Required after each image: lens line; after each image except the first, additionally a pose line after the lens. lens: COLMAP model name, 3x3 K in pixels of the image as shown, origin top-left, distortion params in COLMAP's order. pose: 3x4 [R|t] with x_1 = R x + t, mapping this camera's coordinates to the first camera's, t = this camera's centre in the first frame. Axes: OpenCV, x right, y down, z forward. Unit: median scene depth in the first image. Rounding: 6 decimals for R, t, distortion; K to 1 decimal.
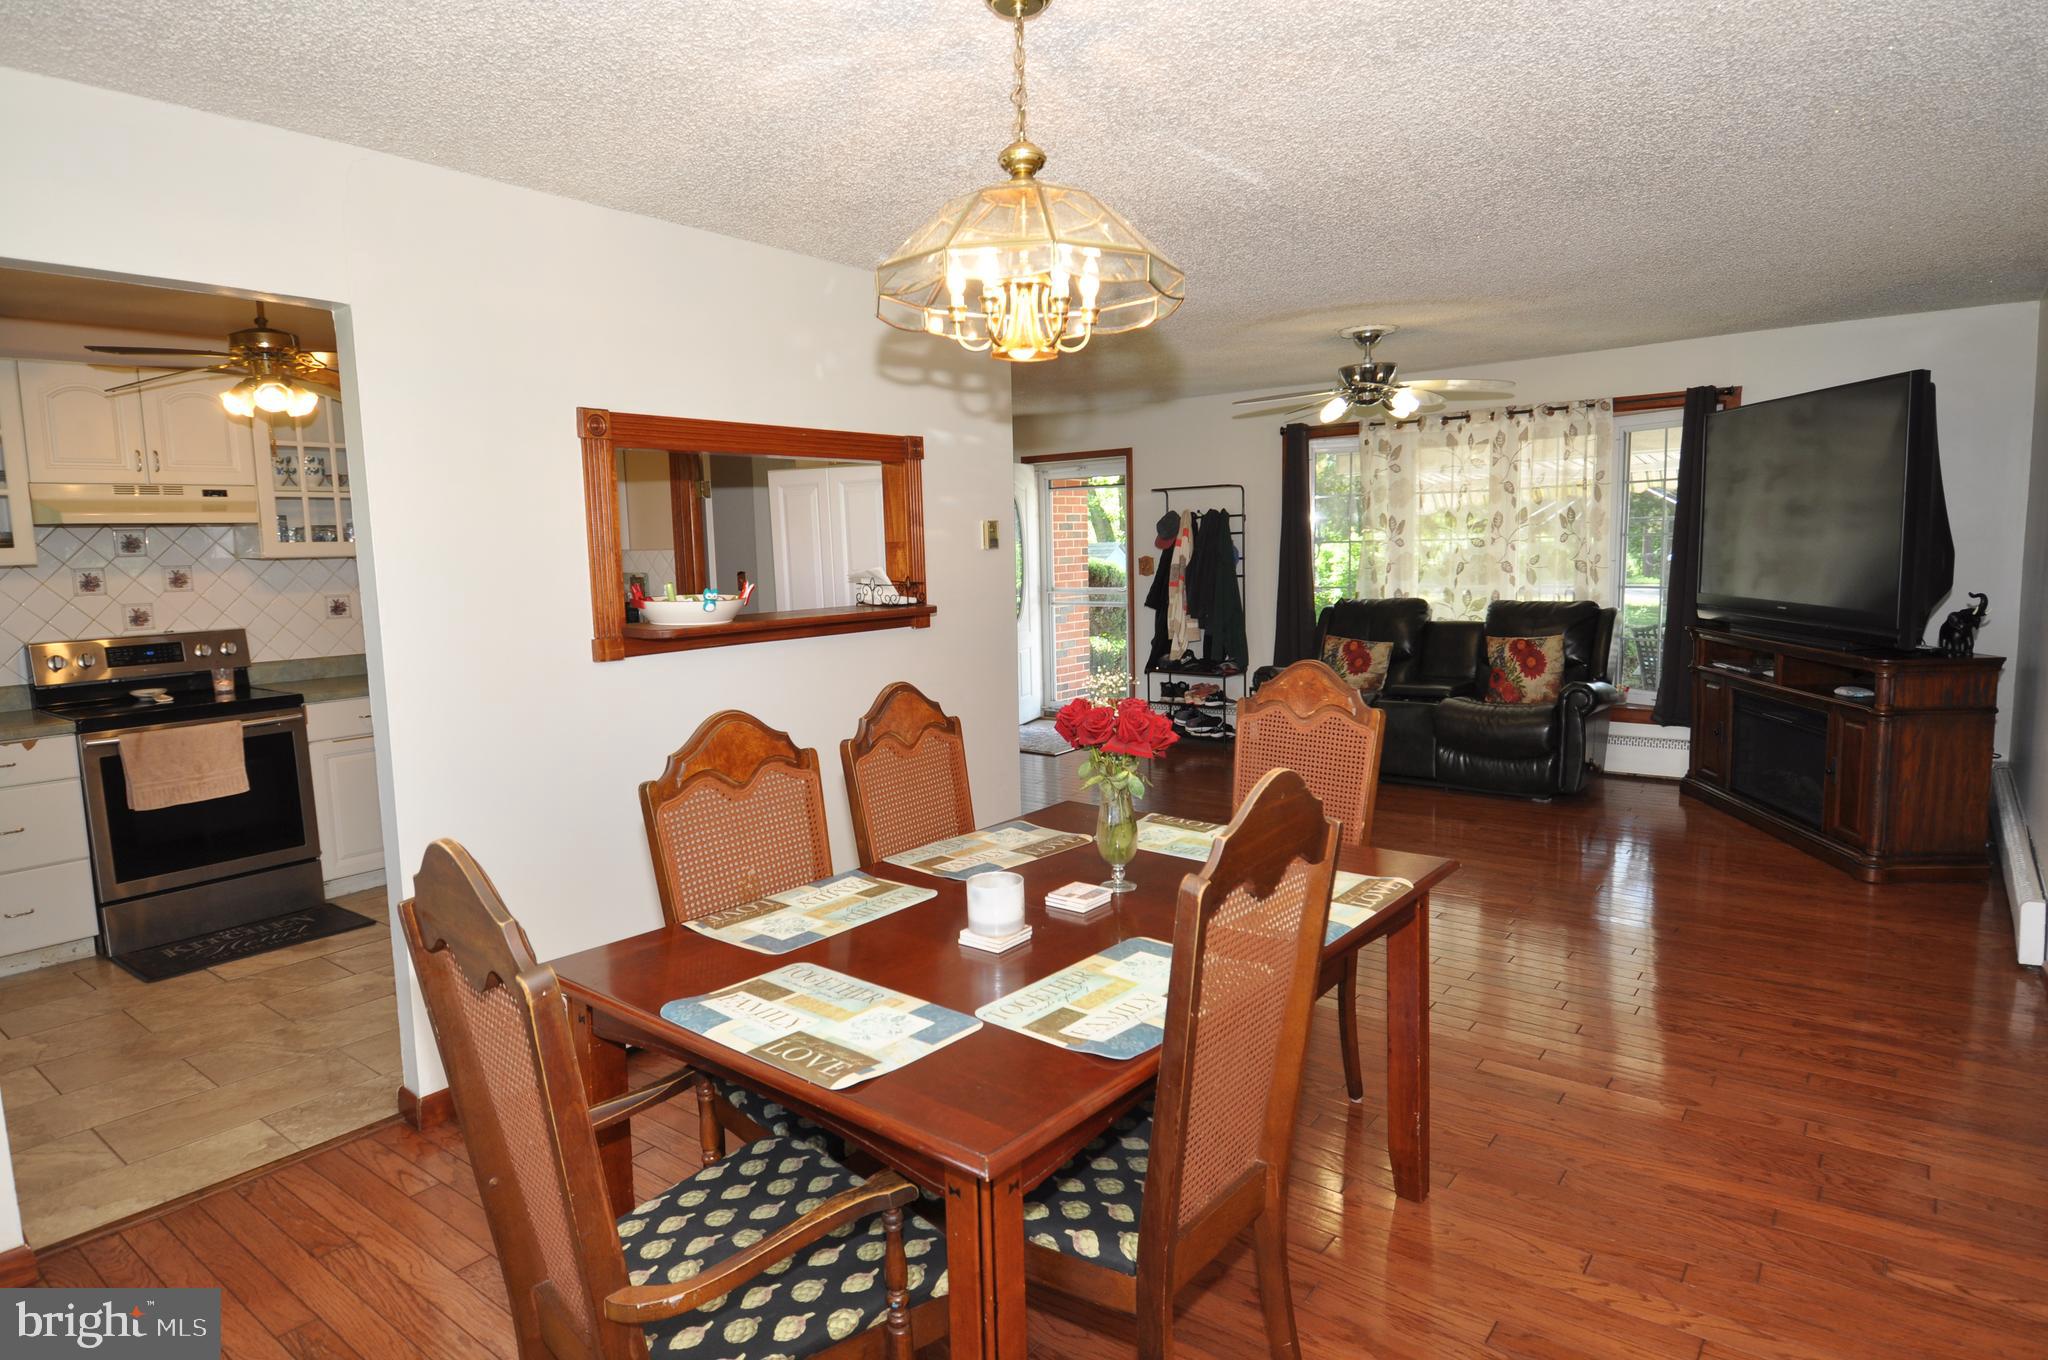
lens RADIAL K [[1141.3, 0, 1027.7], [0, 1141.3, 680.3], [0, 0, 1]] dist [0.056119, -0.060755]
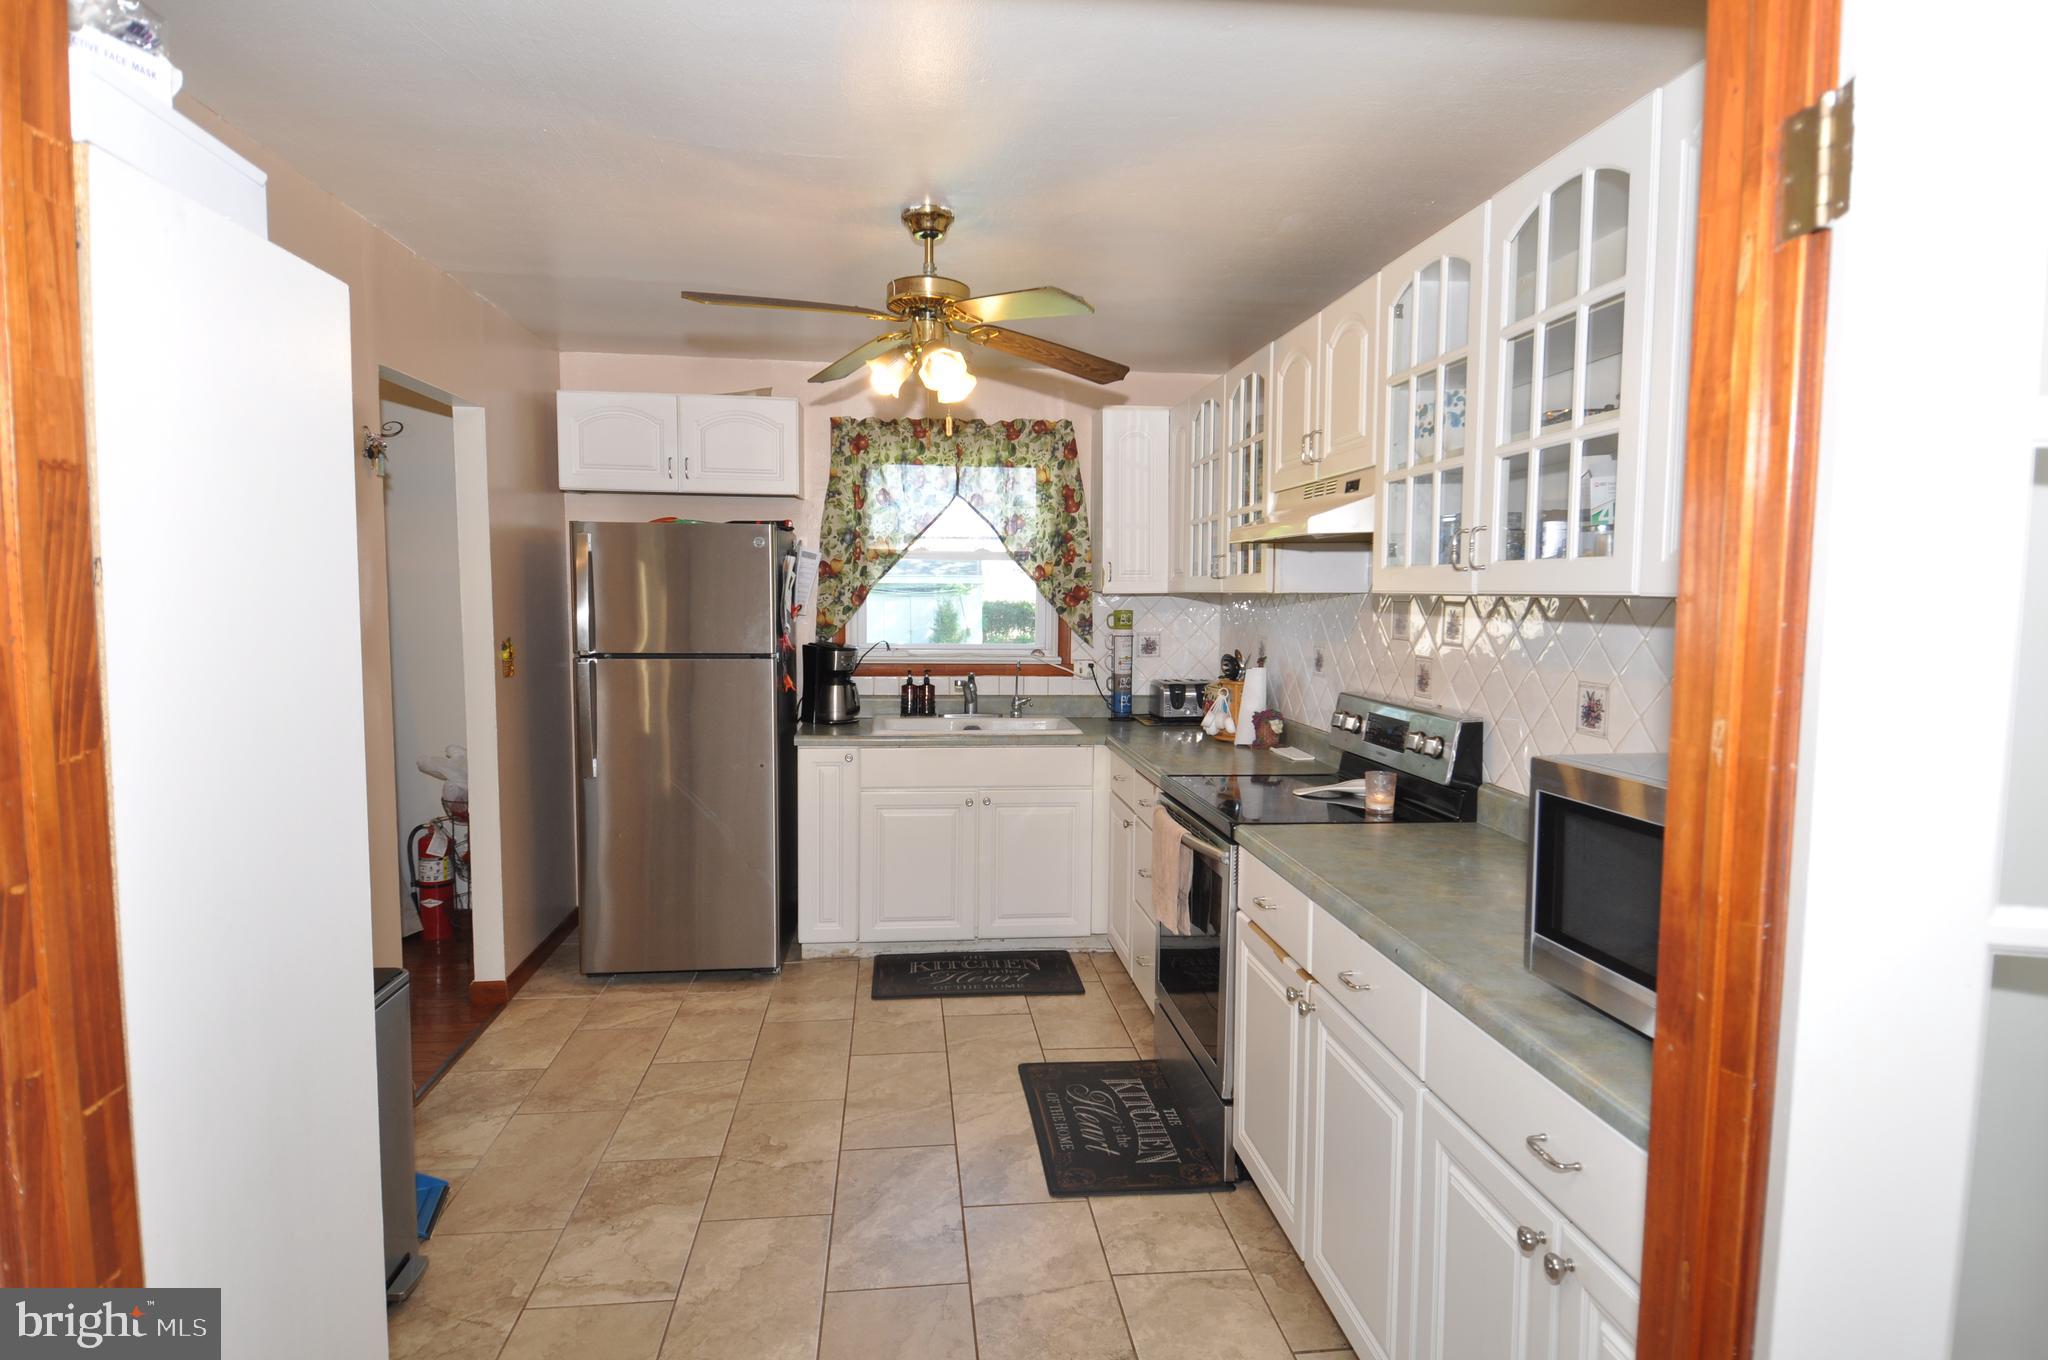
lens RADIAL K [[1141.3, 0, 1027.7], [0, 1141.3, 680.3], [0, 0, 1]] dist [0.056119, -0.060755]
pose [[-0.717868, 0.074963, -0.692132, -0.158967], [-0.074990, 0.980075, 0.183928, -0.166476], [0.692129, 0.183939, -0.697943, 1.375716]]
